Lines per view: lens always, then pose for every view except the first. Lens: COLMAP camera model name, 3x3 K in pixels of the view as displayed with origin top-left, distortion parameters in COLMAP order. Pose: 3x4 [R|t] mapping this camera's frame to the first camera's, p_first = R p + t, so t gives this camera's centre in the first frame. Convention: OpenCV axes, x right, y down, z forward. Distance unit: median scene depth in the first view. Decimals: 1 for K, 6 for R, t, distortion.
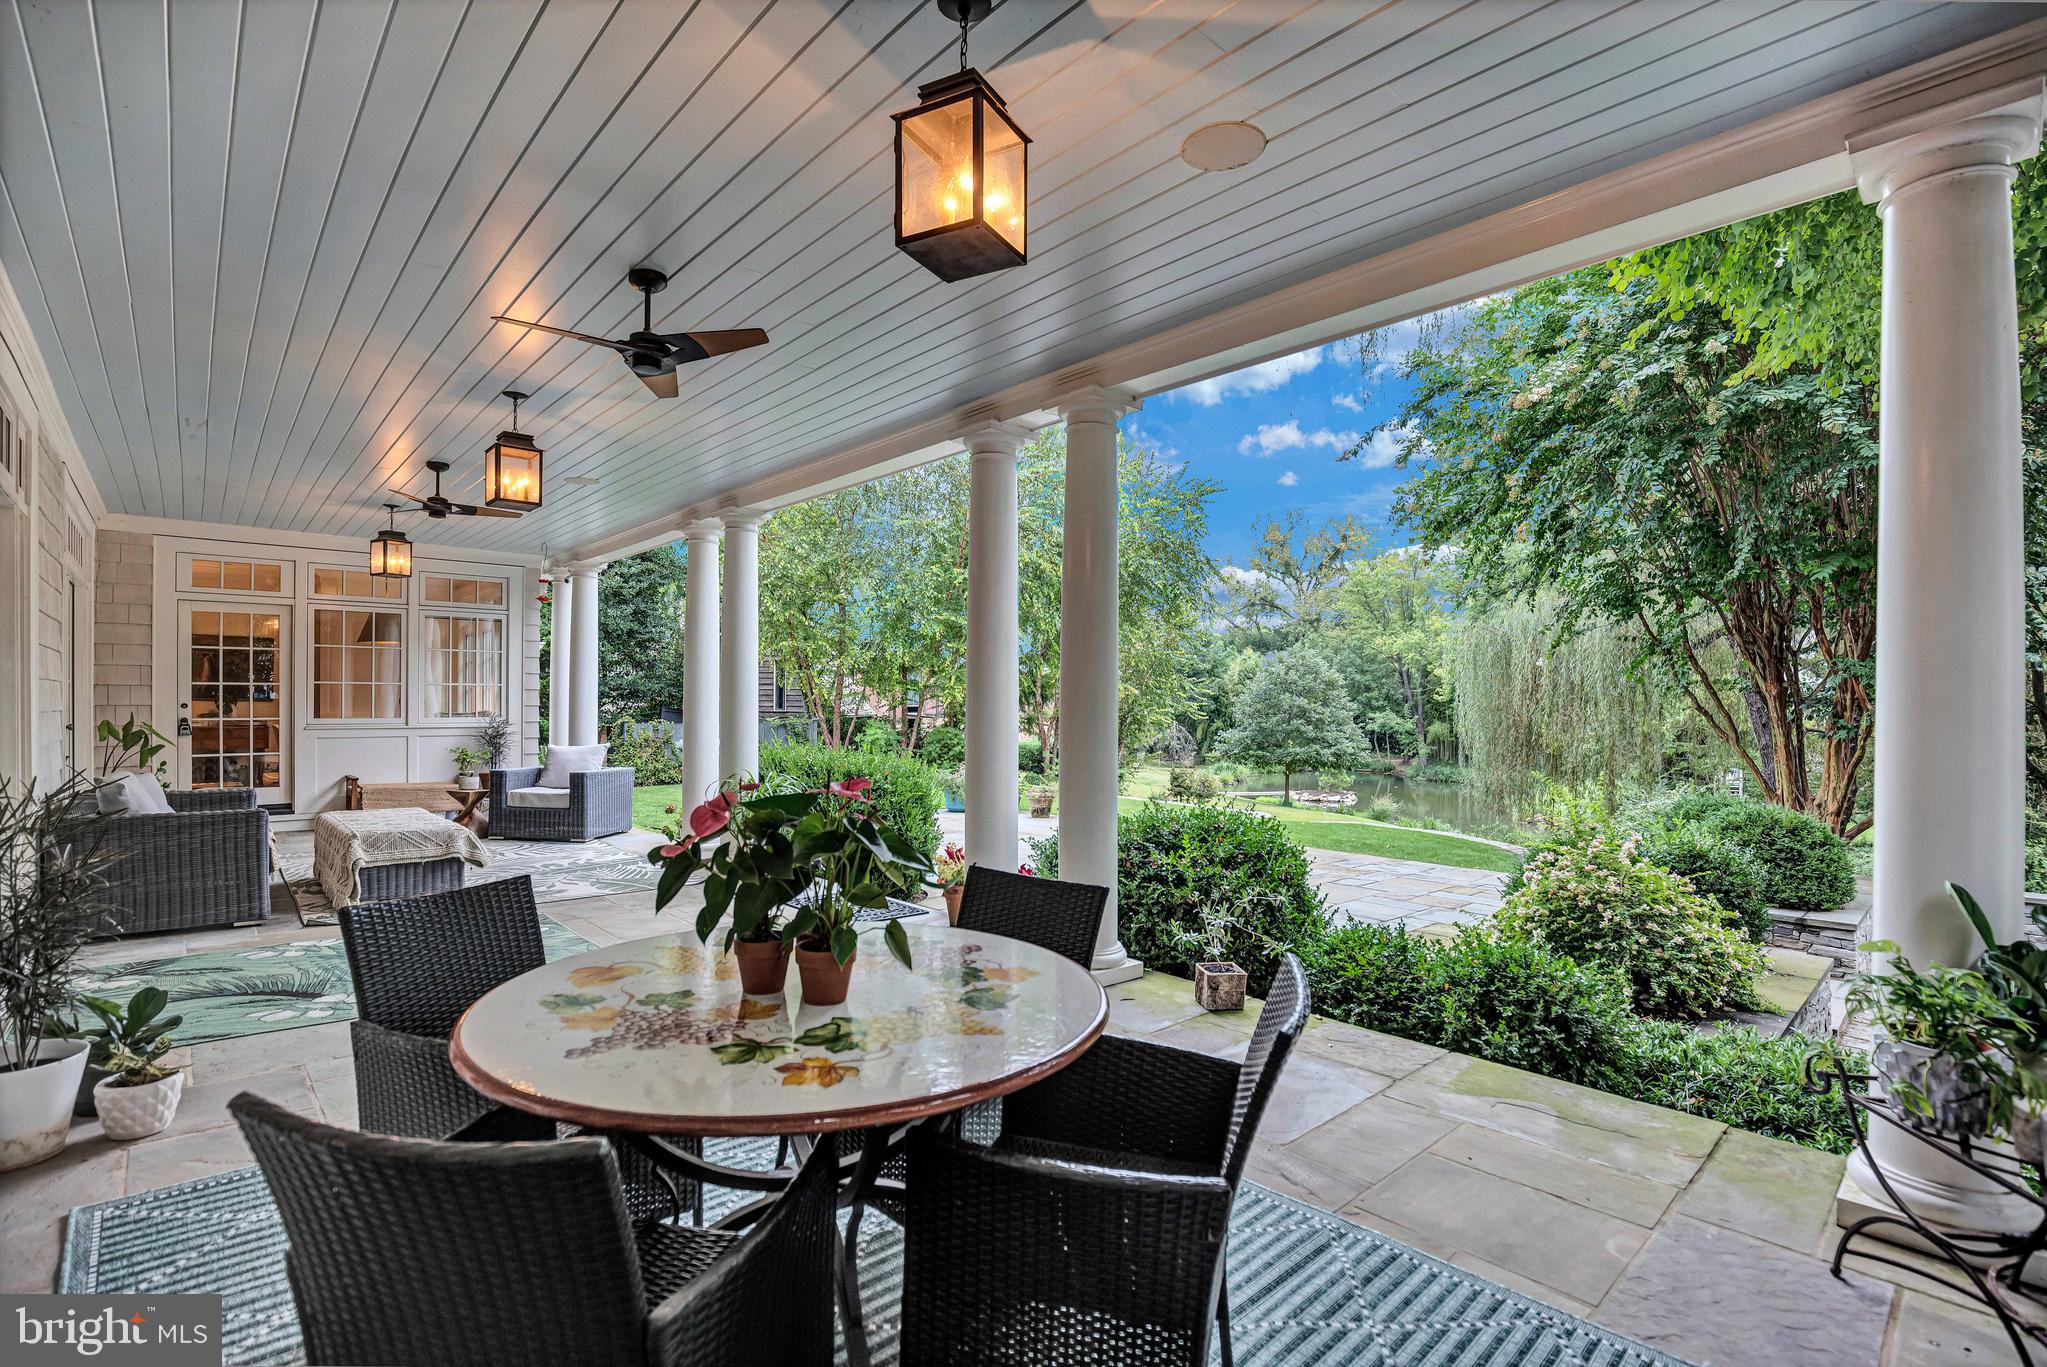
lens RADIAL K [[937.2, 0, 1030.7], [0, 937.2, 697.6], [0, 0, 1]] dist [-0.028999, 0.000748]
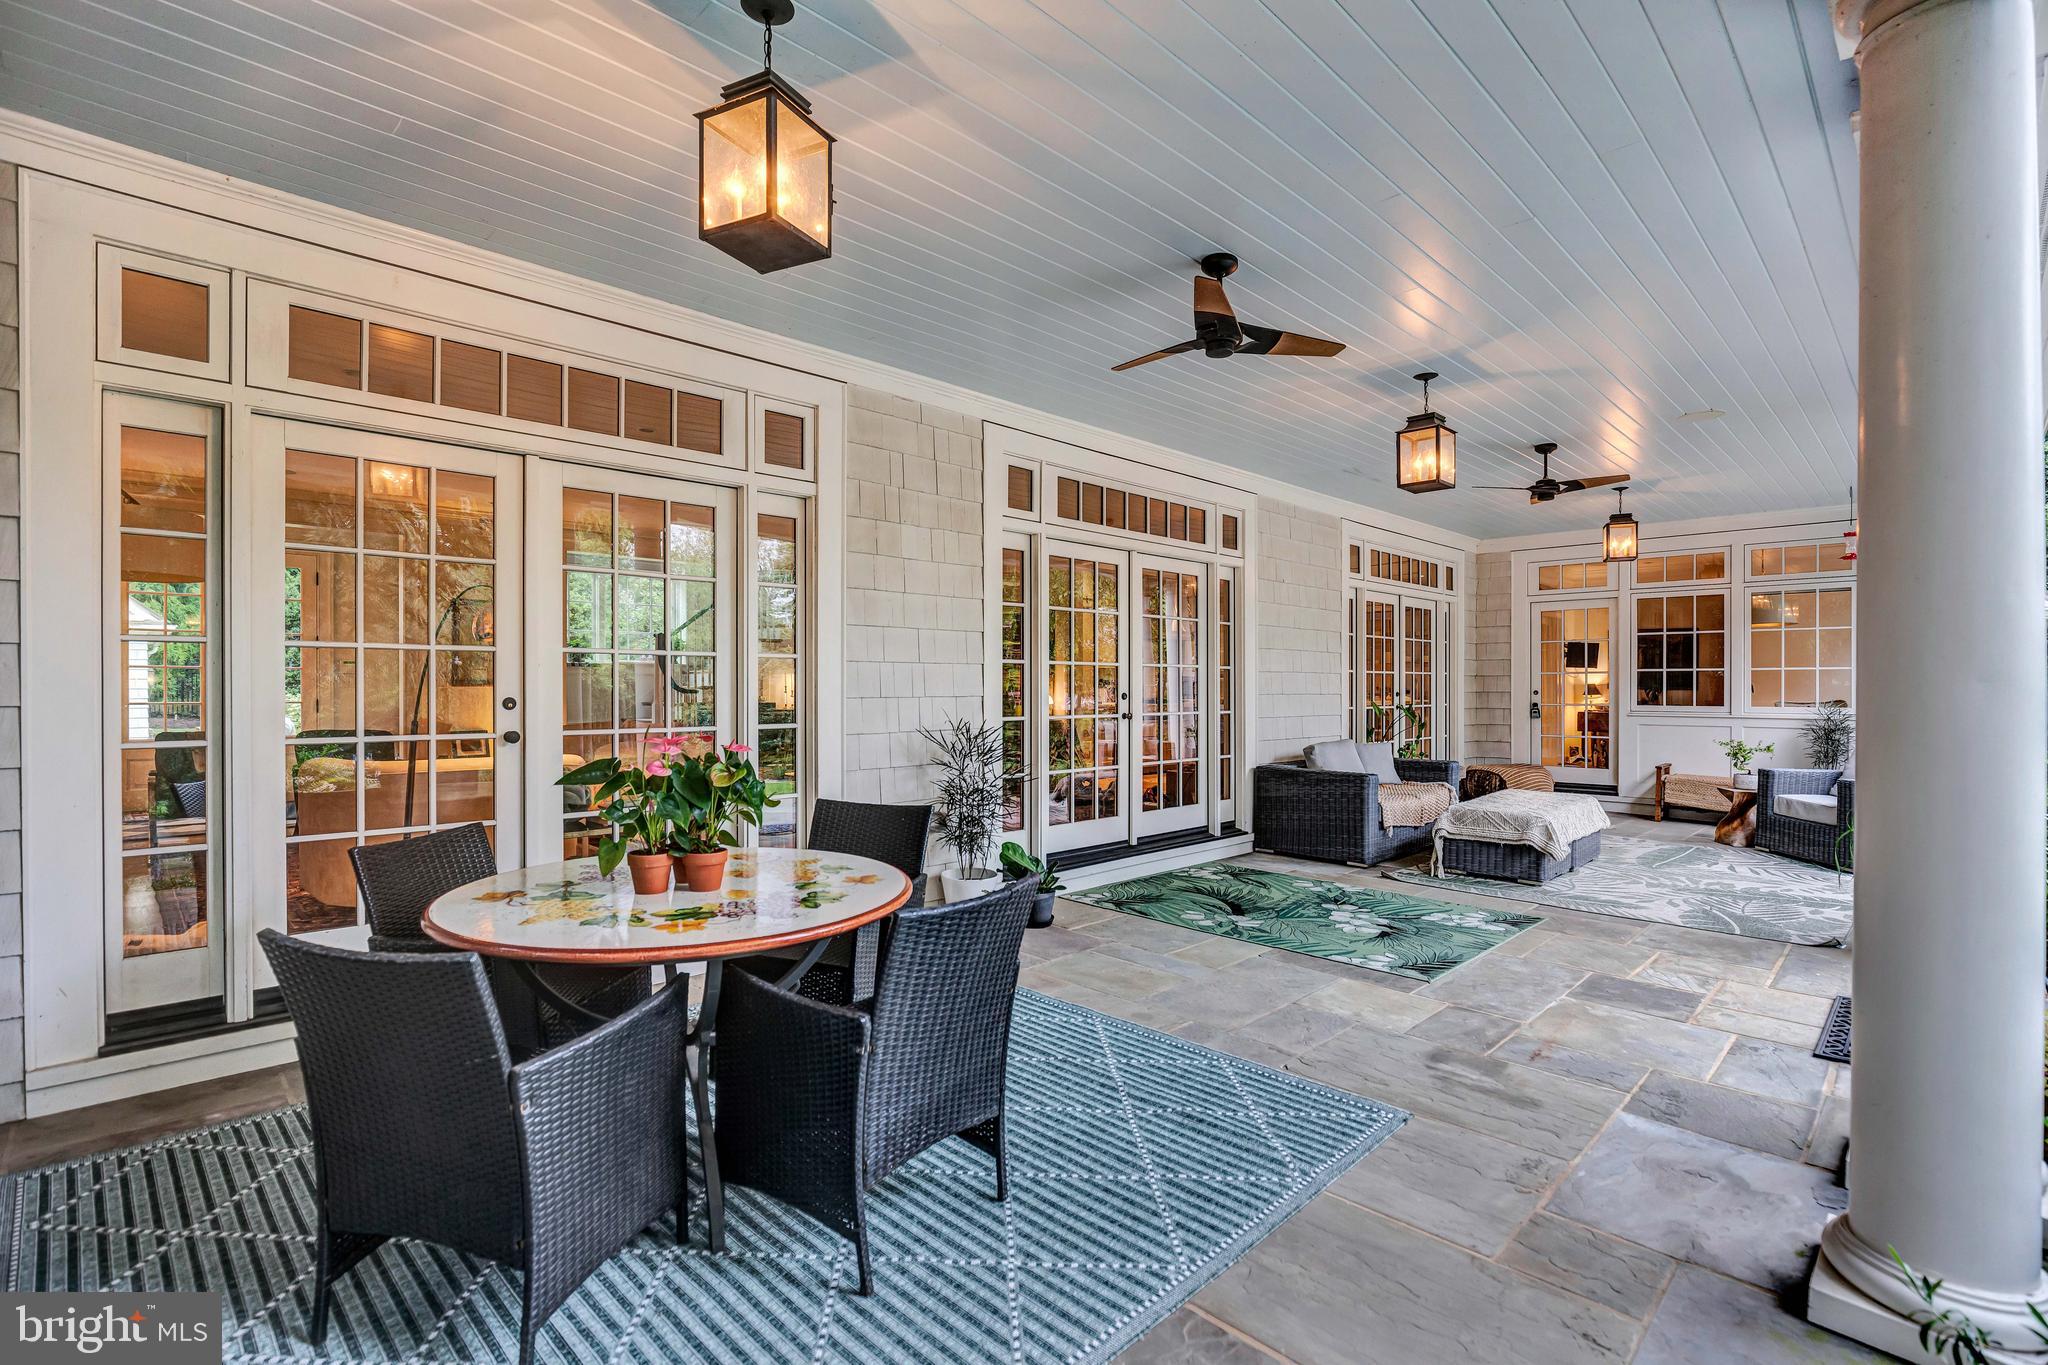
lens RADIAL K [[937.7, 0, 1031.2], [0, 937.7, 696.6], [0, 0, 1]] dist [-0.028999, 0.000748]
pose [[0.044188, 0.005025, -0.999011, 0.319650], [0.003340, 0.999981, 0.005178, 0.007313], [0.999018, -0.003566, 0.044170, 0.404030]]
